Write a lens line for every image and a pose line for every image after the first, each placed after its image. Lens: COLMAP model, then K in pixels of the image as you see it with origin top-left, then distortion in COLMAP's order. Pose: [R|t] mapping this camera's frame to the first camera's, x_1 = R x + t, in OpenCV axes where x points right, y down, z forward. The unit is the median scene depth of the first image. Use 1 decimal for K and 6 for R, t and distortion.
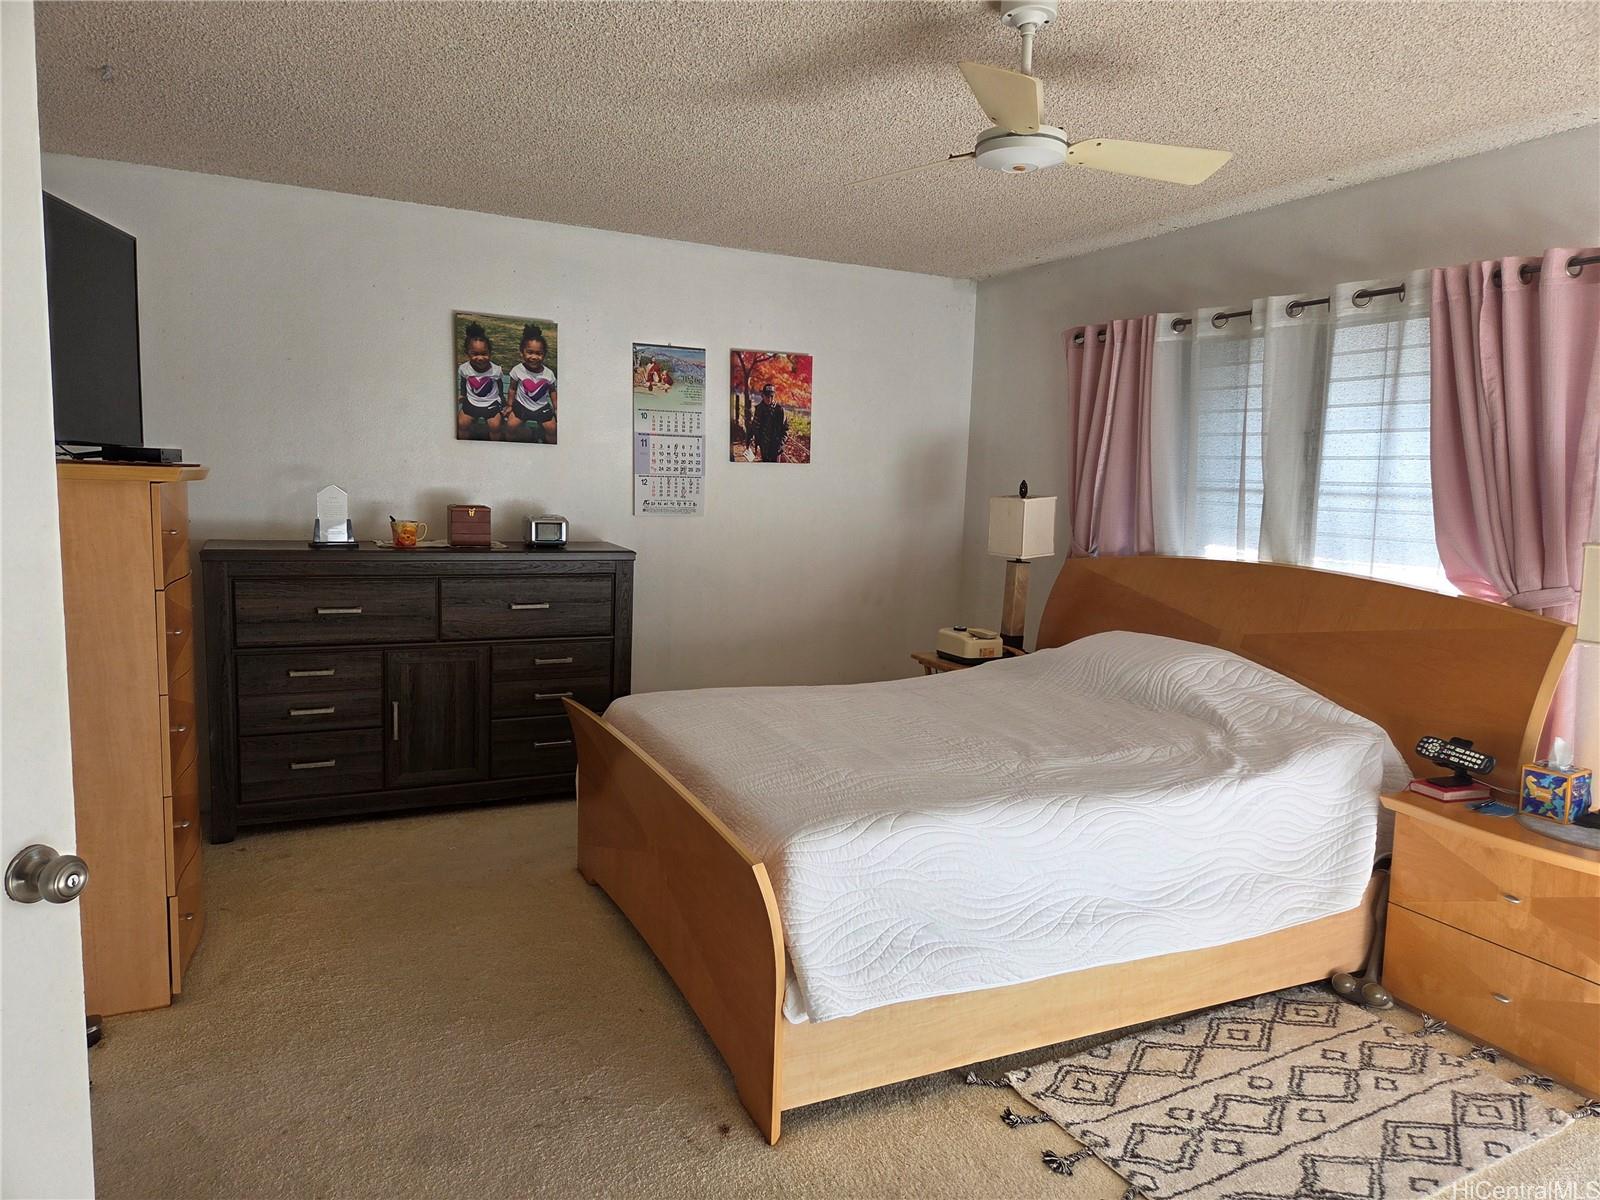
lens RADIAL K [[1074.6, 0, 800.2], [0, 1074.6, 609.9], [0, 0, 1]] dist [0.061453, -0.052647]
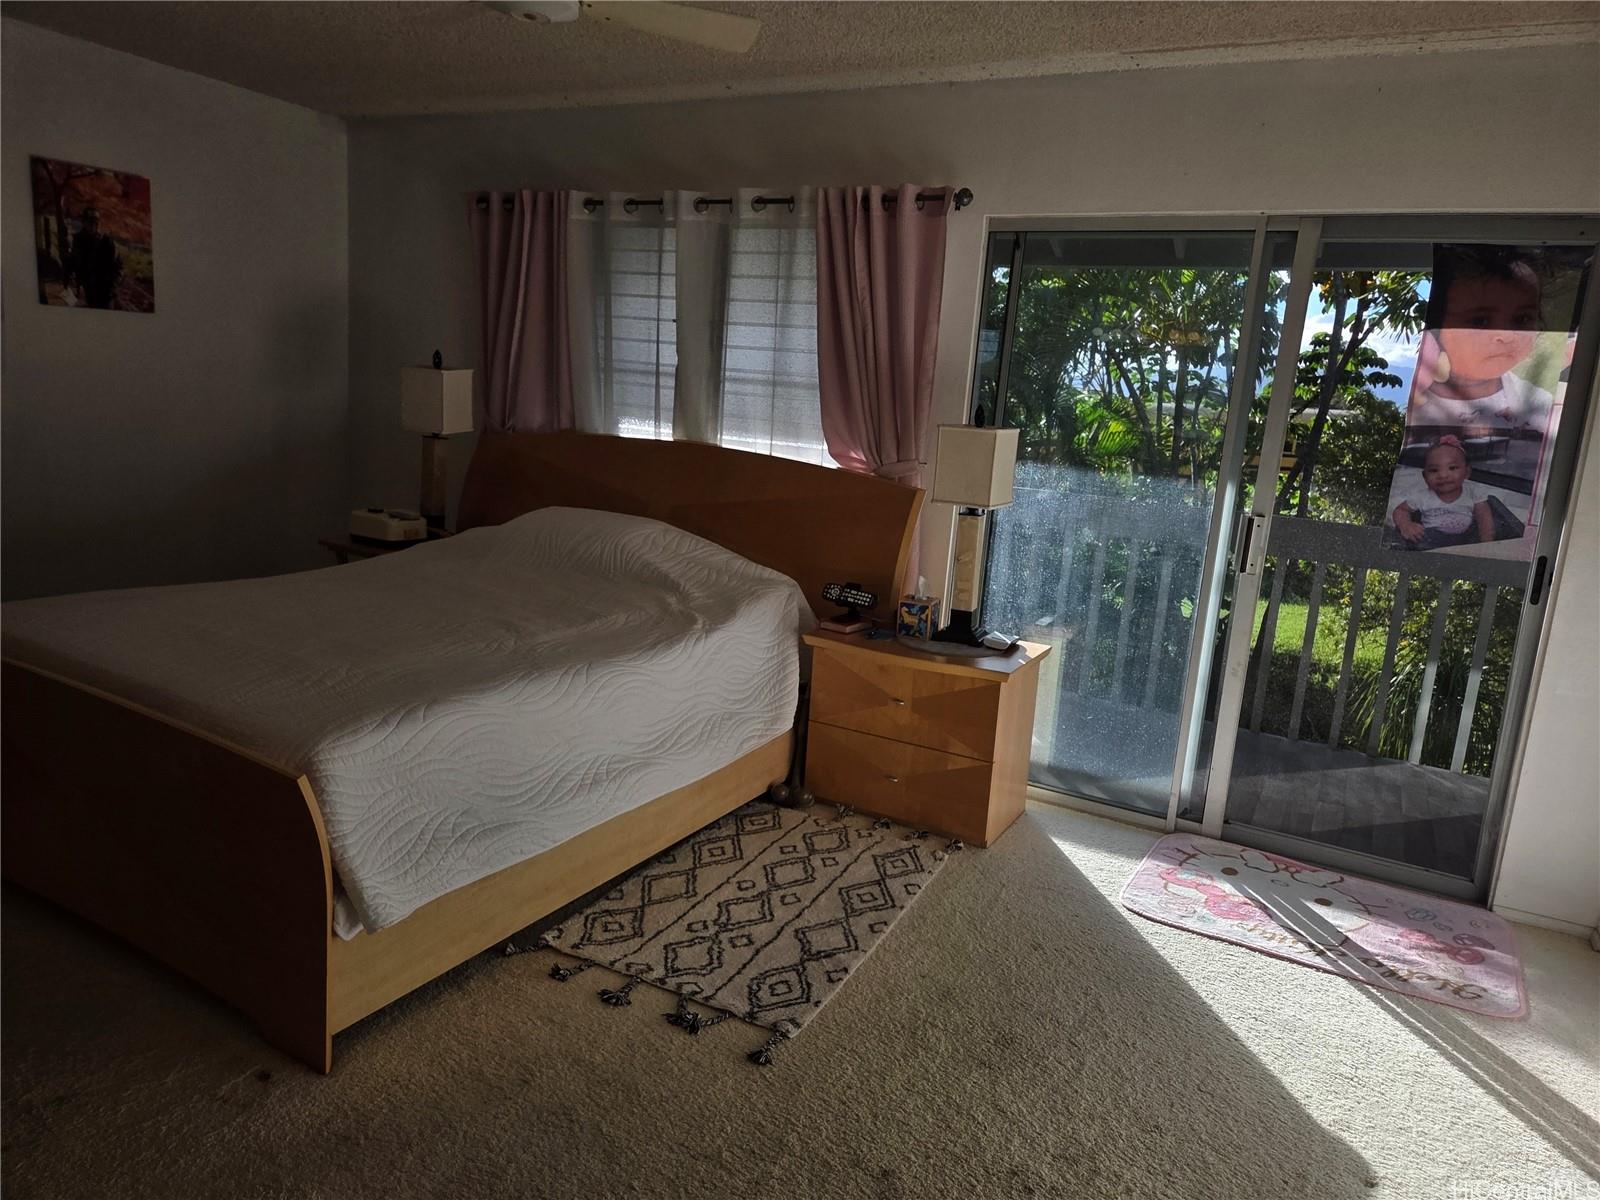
lens RADIAL K [[1074.6, 0, 810.9], [0, 1074.6, 596.4], [0, 0, 1]] dist [0.061453, -0.052647]
pose [[0.811490, -0.078586, 0.579058, -0.143969], [0.022187, 0.994345, 0.103854, 0.004527], [-0.583945, -0.071429, 0.808645, 0.035097]]
